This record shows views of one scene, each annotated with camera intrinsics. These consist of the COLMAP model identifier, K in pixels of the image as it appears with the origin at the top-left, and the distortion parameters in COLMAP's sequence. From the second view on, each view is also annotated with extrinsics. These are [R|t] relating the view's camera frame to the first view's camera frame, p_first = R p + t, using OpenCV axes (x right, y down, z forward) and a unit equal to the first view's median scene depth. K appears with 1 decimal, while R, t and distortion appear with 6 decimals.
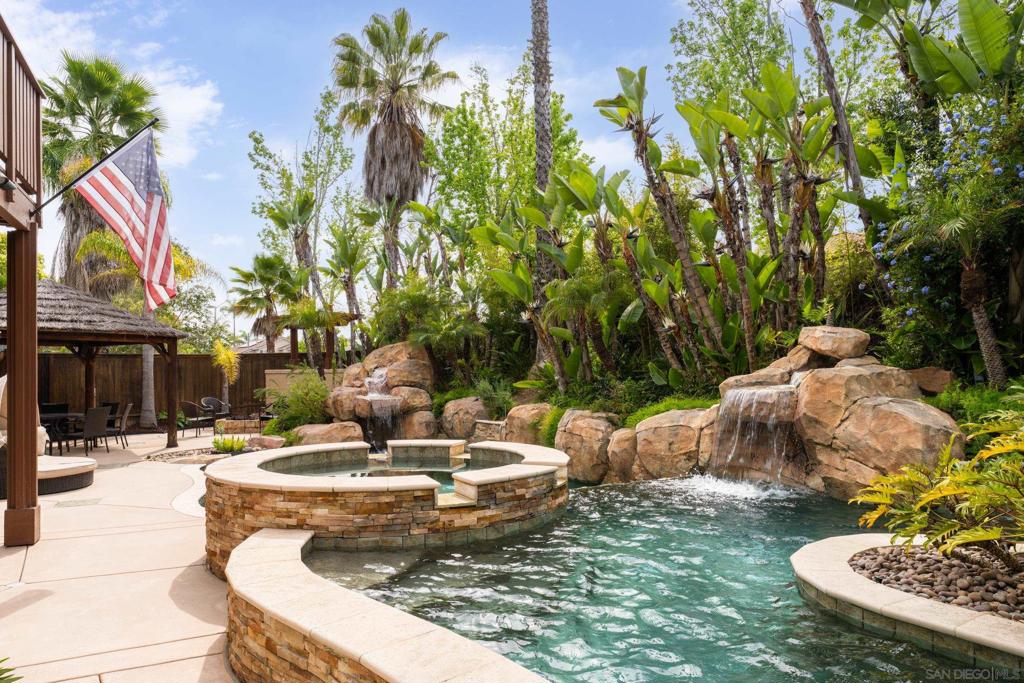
lens RADIAL K [[649.3, 0, 504.2], [0, 649.3, 380.7], [0, 0, 1]] dist [0.004332, -0.000936]
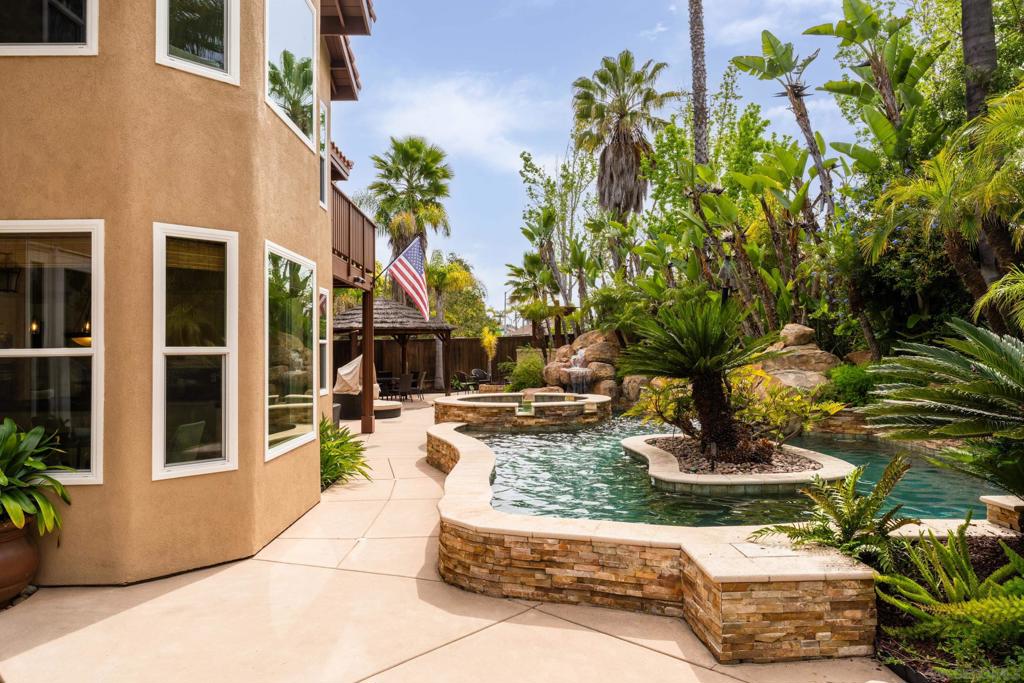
lens RADIAL K [[687.1, 0, 506.1], [0, 687.1, 352.0], [0, 0, 1]] dist [0.000146, -0.001639]
pose [[0.904192, -0.001838, -0.427121, 0.252433], [-0.000011, 0.999991, -0.004327, -0.004874], [0.427125, 0.003917, 0.904184, -0.336929]]
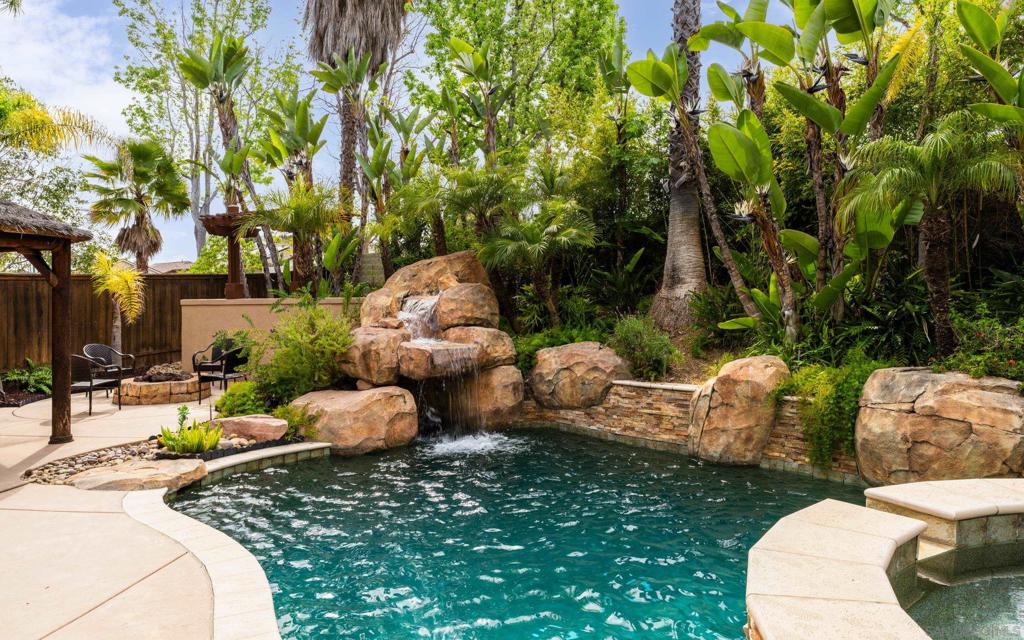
lens RADIAL K [[698.4, 0, 515.6], [0, 698.4, 320.0], [0, 0, 1]] dist [0.006394, 0.006434]
pose [[0.980363, -0.006280, 0.197099, -0.208988], [0.003658, 0.999900, 0.013663, -0.005246], [-0.197165, -0.012674, 0.980288, 0.290462]]
